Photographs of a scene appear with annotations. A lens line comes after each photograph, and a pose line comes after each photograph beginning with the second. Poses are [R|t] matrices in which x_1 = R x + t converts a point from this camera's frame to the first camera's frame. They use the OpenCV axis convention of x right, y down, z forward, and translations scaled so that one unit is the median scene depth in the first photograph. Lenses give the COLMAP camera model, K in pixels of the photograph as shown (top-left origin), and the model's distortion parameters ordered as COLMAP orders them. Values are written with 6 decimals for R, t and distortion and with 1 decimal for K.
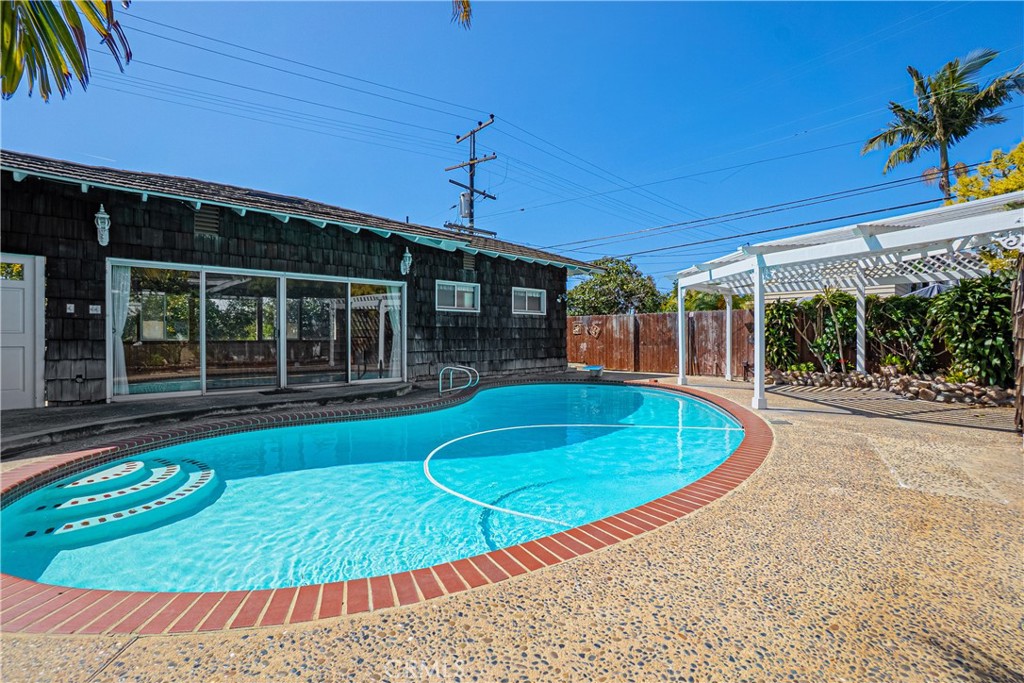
lens RADIAL K [[455.9, 0, 499.0], [0, 455.9, 338.3], [0, 0, 1]] dist [-0.054044, 0.017853]
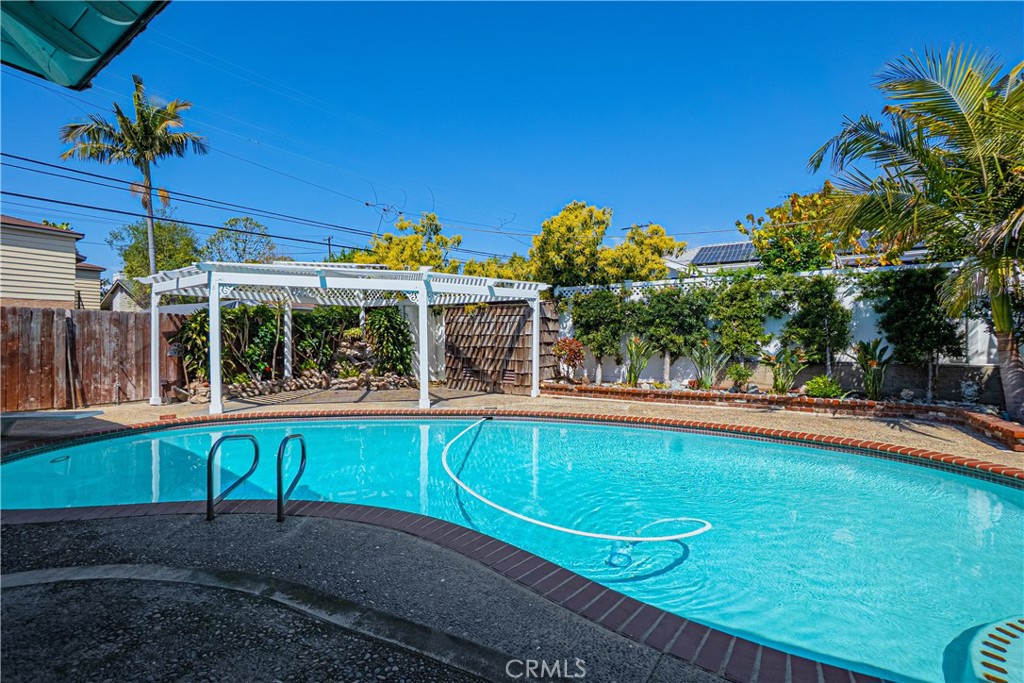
lens RADIAL K [[455.9, 0, 510.0], [0, 455.9, 339.0], [0, 0, 1]] dist [-0.054044, 0.017853]
pose [[-0.258259, 0.002608, 0.966072, -0.406241], [0.005408, 0.999985, -0.001253, -0.015592], [-0.966061, 0.004901, -0.258269, 0.672141]]
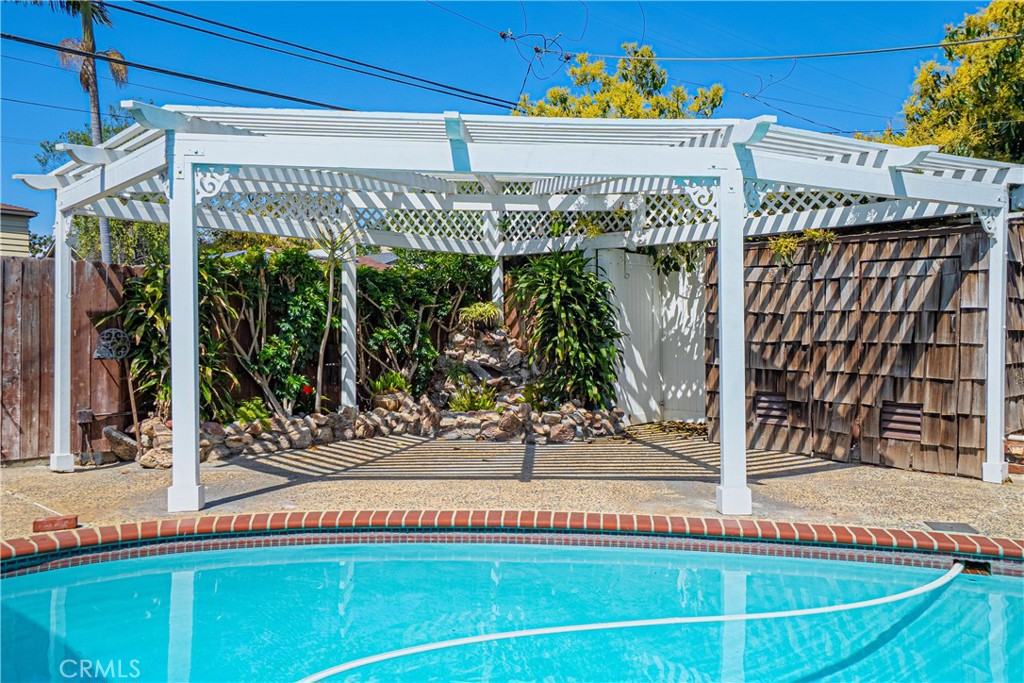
lens RADIAL K [[778.5, 0, 512.7], [0, 778.5, 342.1], [0, 0, 1]] dist [0.028647, 0.000200]
pose [[-0.038557, -0.002032, 0.999254, -0.087661], [0.000314, 0.999998, 0.002046, -0.002639], [-0.999256, 0.000392, -0.038556, 0.759428]]
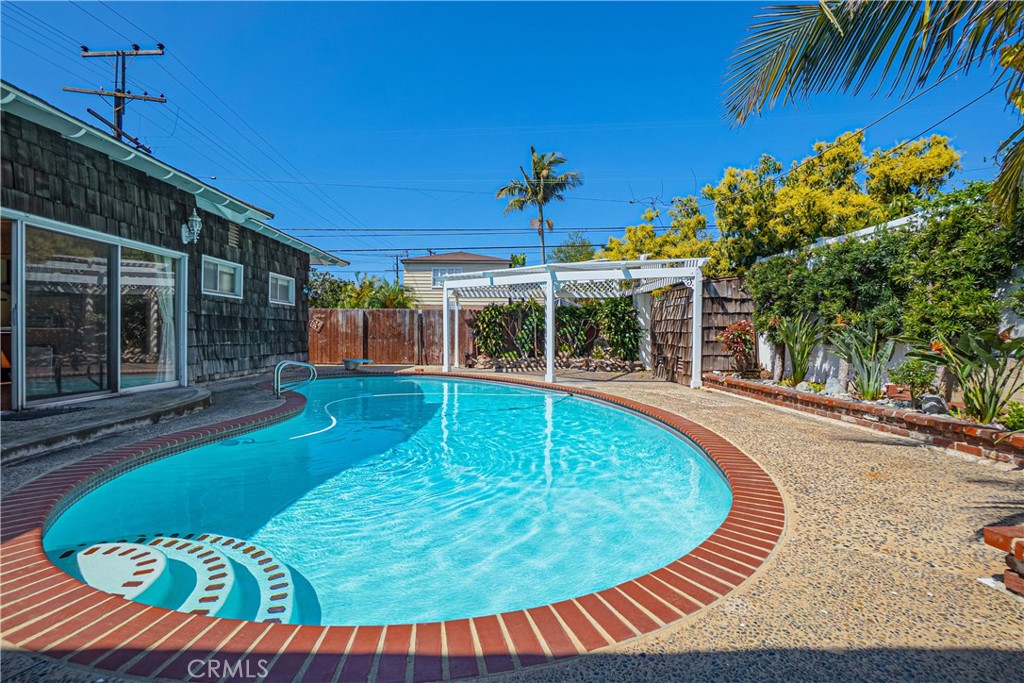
lens RADIAL K [[455.9, 0, 501.3], [0, 455.9, 333.7], [0, 0, 1]] dist [-0.054044, 0.017853]
pose [[0.666617, 0.006834, 0.745369, -0.354712], [-0.004572, 0.999977, -0.005079, 0.008828], [-0.745386, -0.000022, 0.666633, 0.105620]]
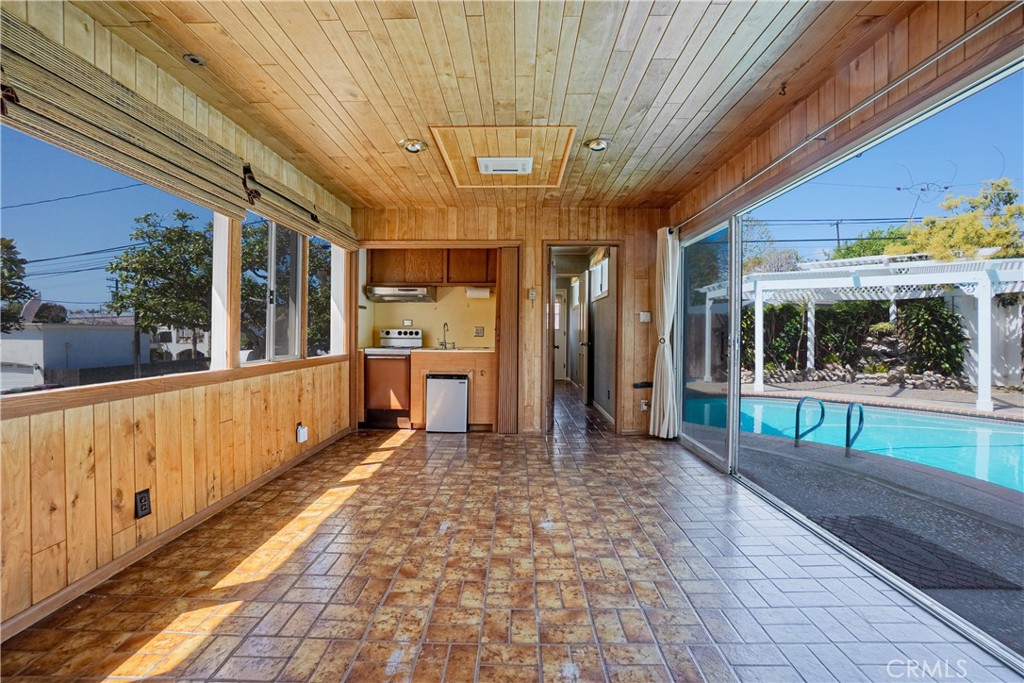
lens RADIAL K [[455.9, 0, 506.7], [0, 455.9, 339.2], [0, 0, 1]] dist [-0.054044, 0.017853]
pose [[0.682361, -0.005538, 0.730995, -0.615192], [-0.002956, 0.999942, 0.010335, -0.015138], [-0.731010, -0.009213, 0.682305, 0.691693]]
